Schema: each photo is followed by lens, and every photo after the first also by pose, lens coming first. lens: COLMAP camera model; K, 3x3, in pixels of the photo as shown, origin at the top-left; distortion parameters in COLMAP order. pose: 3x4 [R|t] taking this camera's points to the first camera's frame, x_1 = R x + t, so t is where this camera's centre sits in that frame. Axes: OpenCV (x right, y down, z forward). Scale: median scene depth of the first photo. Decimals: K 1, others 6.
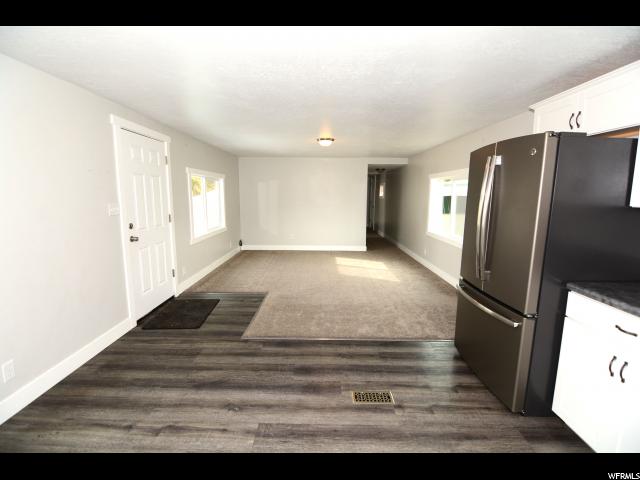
lens RADIAL K [[317.9, 0, 321.3], [0, 317.9, 236.6], [0, 0, 1]] dist [-0.023327, -0.000017]
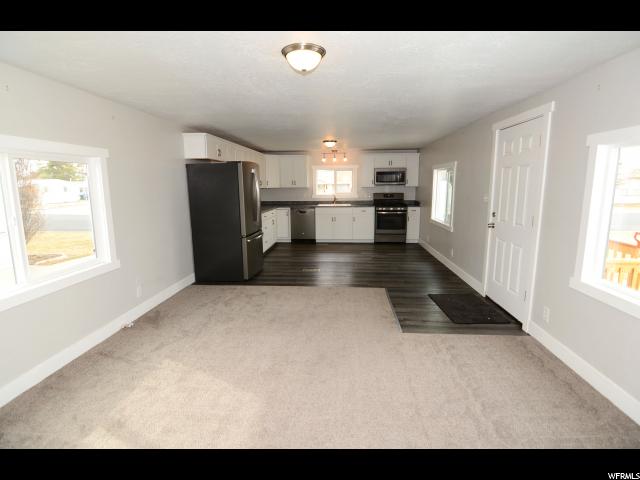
lens RADIAL K [[334.1, 0, 317.1], [0, 334.1, 242.7], [0, 0, 1]] dist [-0.016140, -0.000217]
pose [[-0.996441, -0.015209, 0.082907, -0.041252], [0.010851, 0.952256, 0.305109, -0.211583], [-0.083589, 0.304923, -0.948702, 1.513866]]
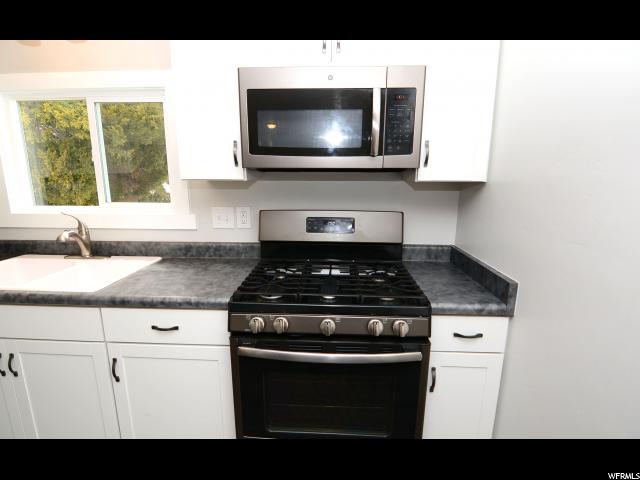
lens RADIAL K [[308.3, 0, 320.0], [0, 308.3, 240.0], [0, 0, 1]] dist [-0.035644, 0.000354]
pose [[-0.999290, -0.023300, 0.029616, -0.260947], [-0.011765, 0.939550, 0.342208, -0.010871], [-0.035800, 0.341617, -0.939157, 0.094956]]
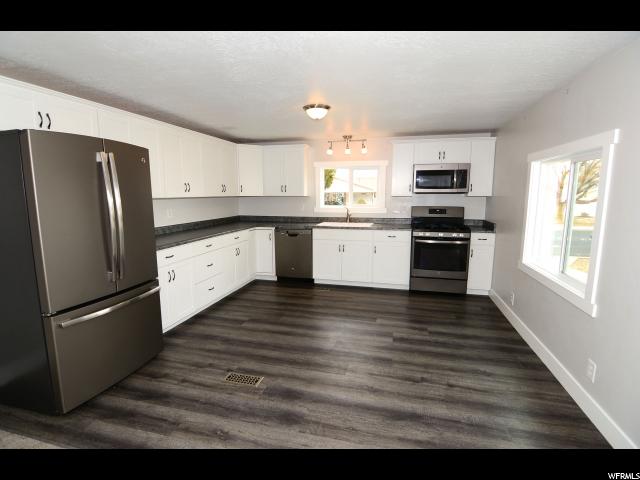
lens RADIAL K [[334.1, 0, 317.1], [0, 334.1, 242.7], [0, 0, 1]] dist [-0.016140, -0.000217]
pose [[-0.969866, -0.045745, 0.239306, -0.153027], [0.024000, 0.959501, 0.280681, -0.116187], [-0.242454, 0.277966, -0.929490, 0.843750]]
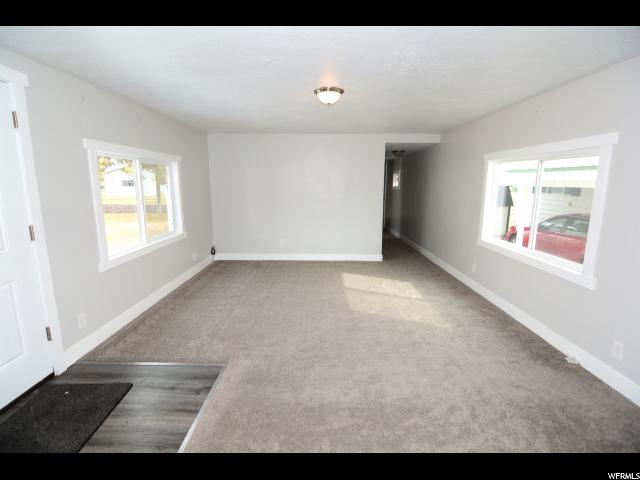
lens RADIAL K [[317.9, 0, 321.3], [0, 317.9, 236.6], [0, 0, 1]] dist [-0.023327, -0.000017]
pose [[0.999993, -0.003580, 0.000471, -0.002064], [0.003564, 0.999523, 0.030669, -0.055939], [-0.000581, -0.030667, 0.999529, 0.410821]]
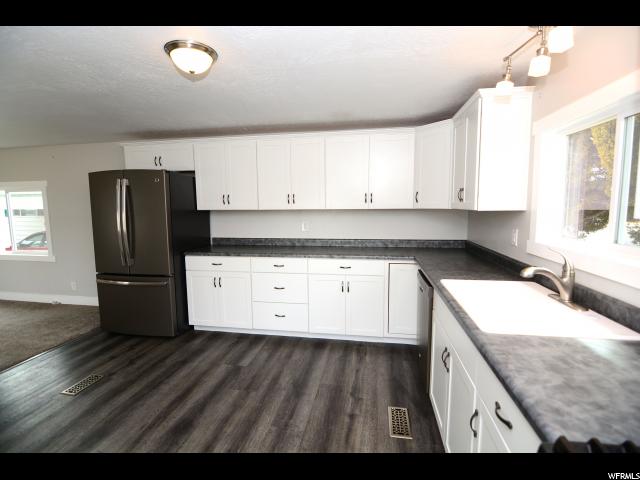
lens RADIAL K [[308.3, 0, 320.0], [0, 308.3, 240.0], [0, 0, 1]] dist [-0.035644, 0.000354]
pose [[0.165613, -0.127877, 0.977865, -0.311809], [0.146345, 0.983766, 0.103863, 0.003166], [-0.975272, 0.125904, 0.181638, -0.045003]]
